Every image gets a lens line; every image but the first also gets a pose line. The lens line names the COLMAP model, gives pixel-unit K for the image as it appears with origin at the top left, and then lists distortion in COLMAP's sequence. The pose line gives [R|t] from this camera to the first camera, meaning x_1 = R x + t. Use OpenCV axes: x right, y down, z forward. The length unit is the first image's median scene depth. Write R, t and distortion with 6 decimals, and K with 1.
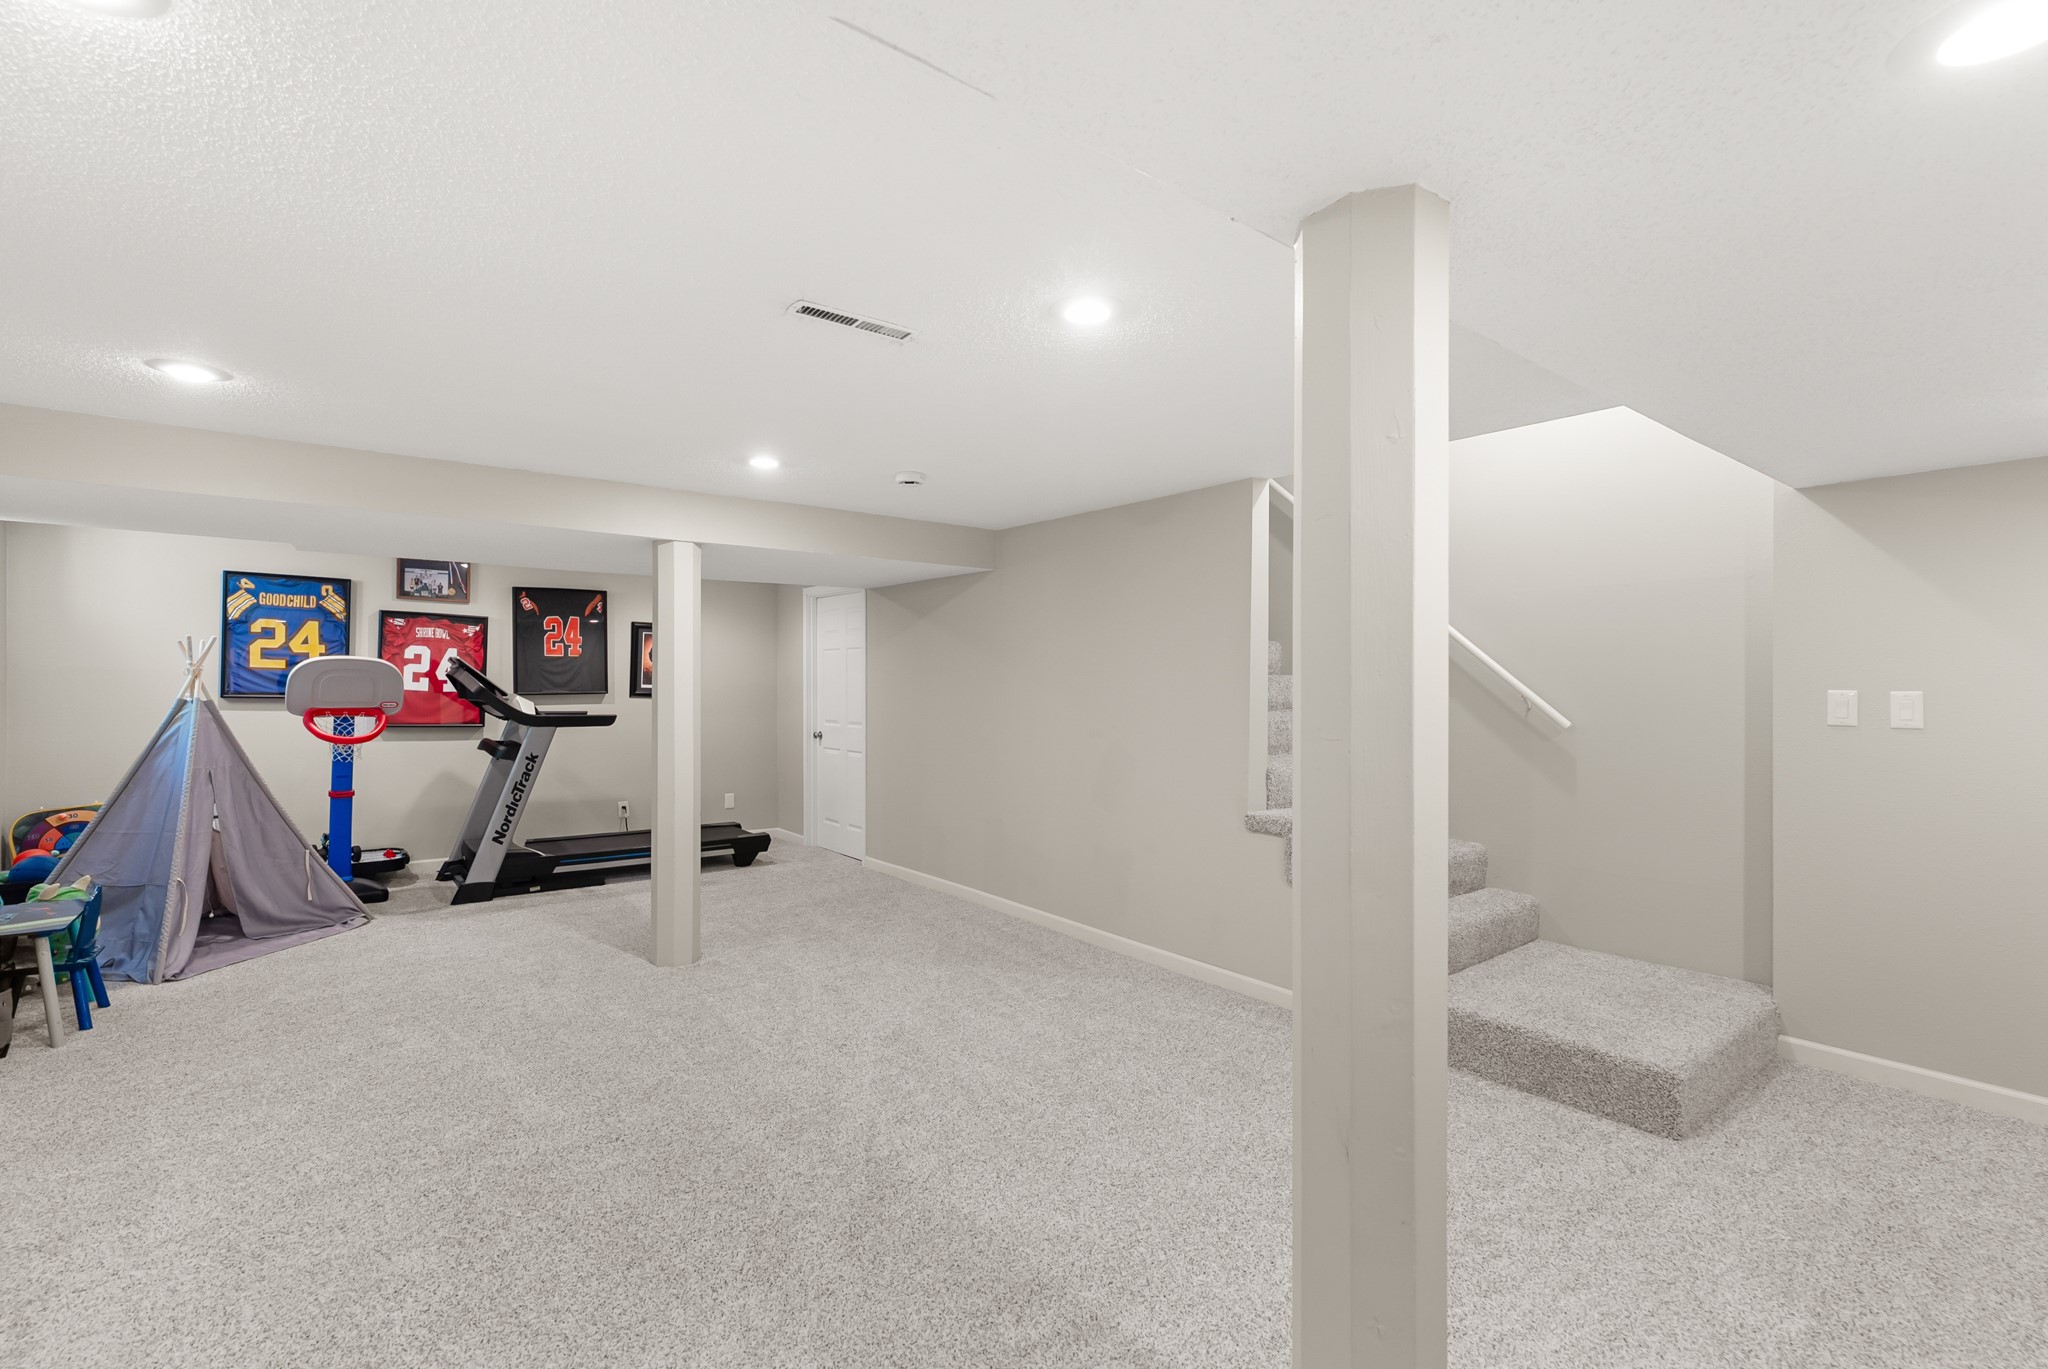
lens RADIAL K [[924.2, 0, 1018.3], [0, 924.2, 681.2], [0, 0, 1]] dist [0.001031, 0.000025]
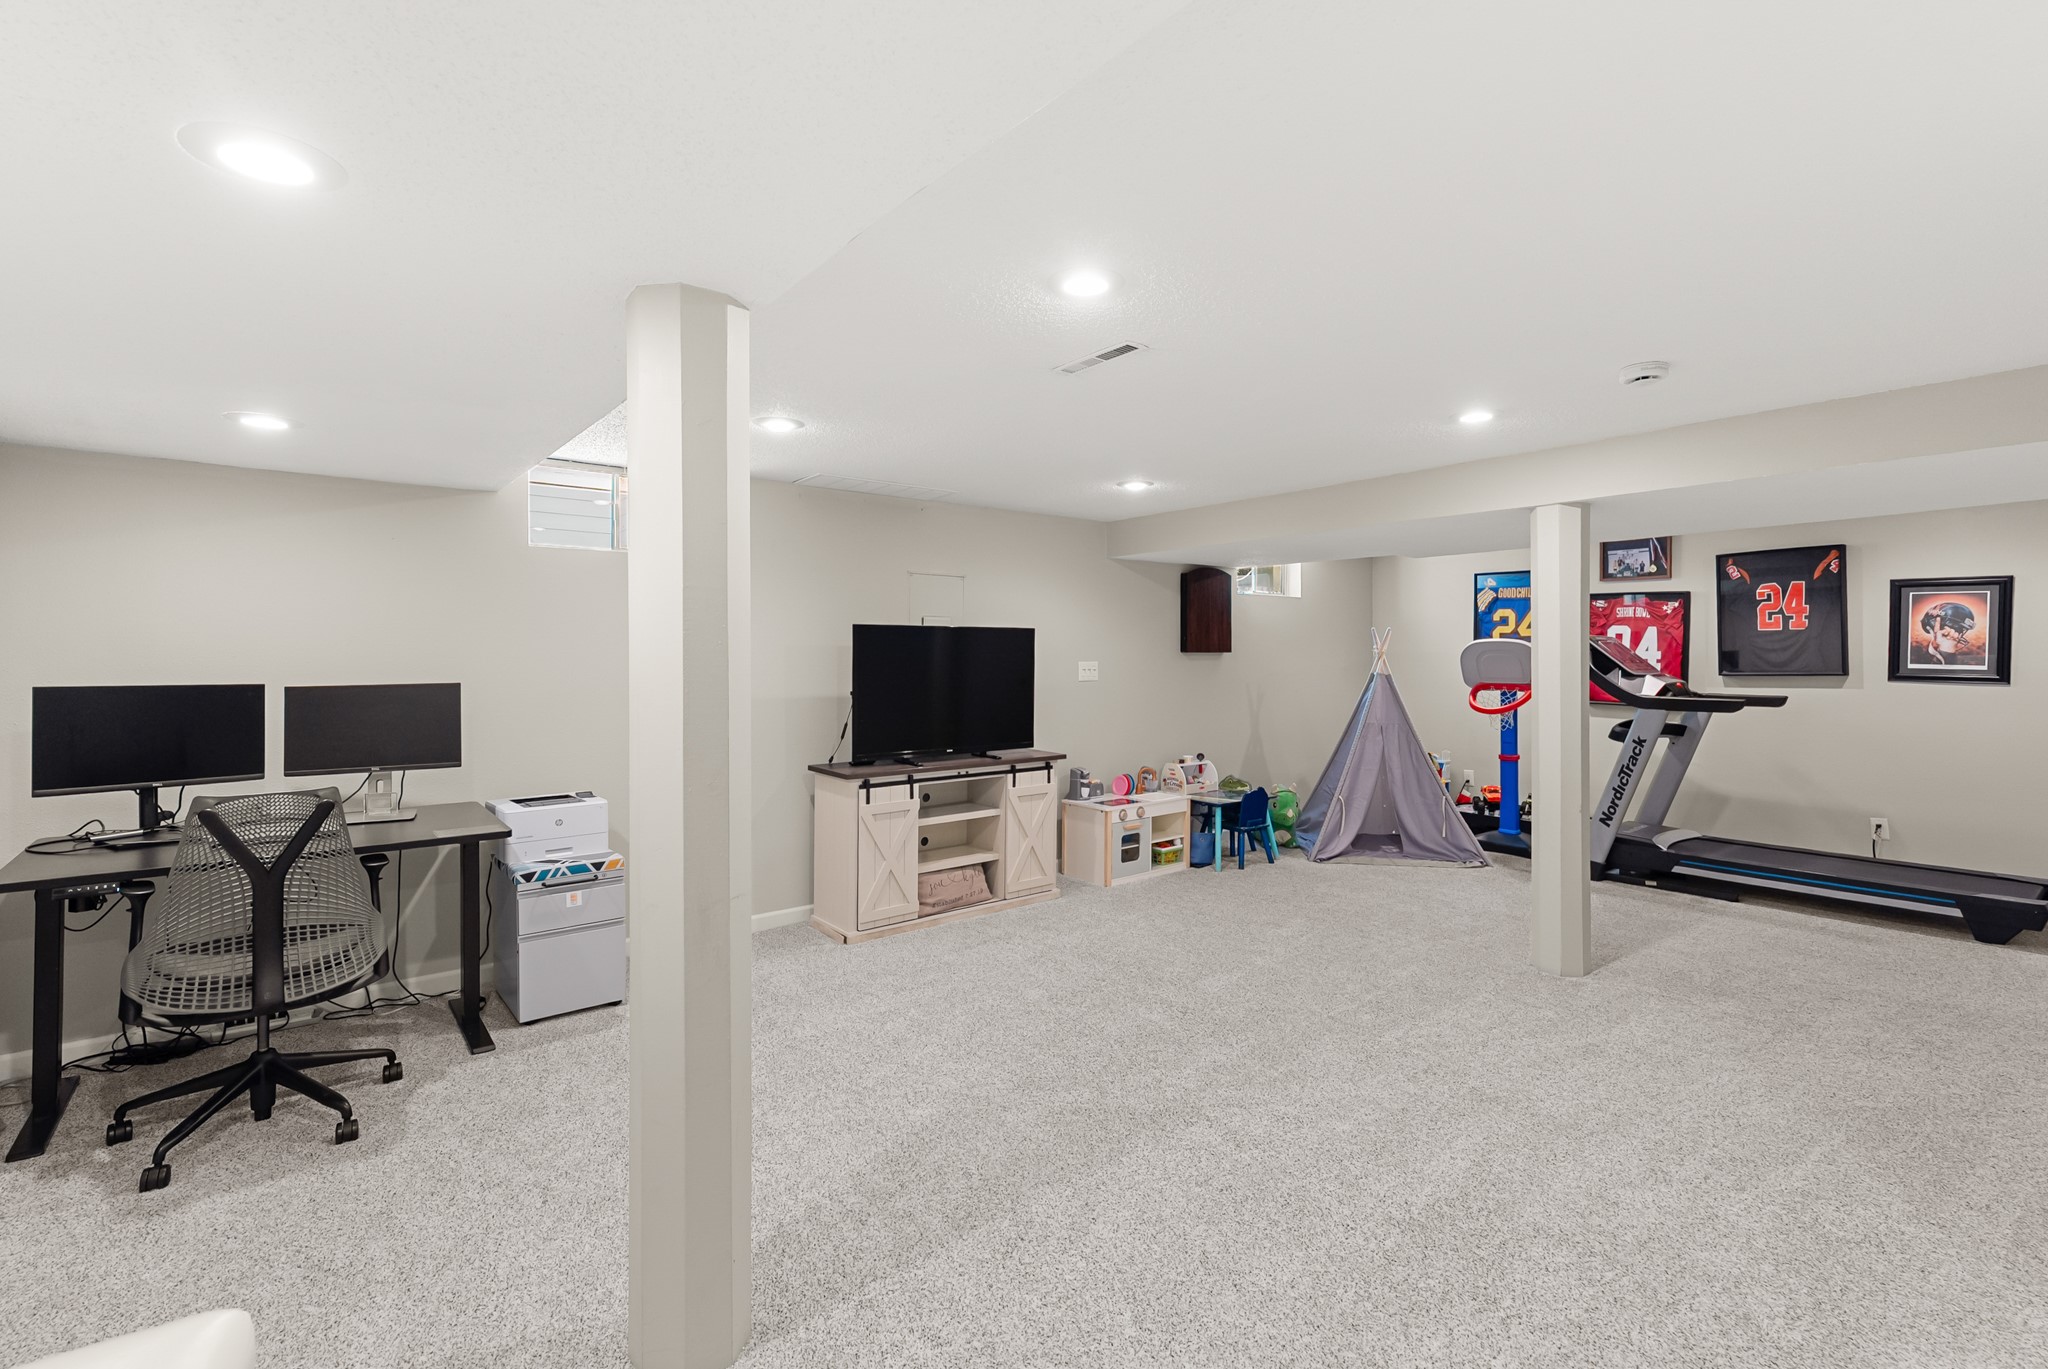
lens RADIAL K [[931.2, 0, 1010.7], [0, 931.2, 656.3], [0, 0, 1]] dist [-0.002340, 0.000343]
pose [[0.008974, -0.008920, -0.999920, 0.396414], [-0.000460, 0.999960, -0.008925, 0.005341], [0.999960, 0.000540, 0.008970, 0.342544]]
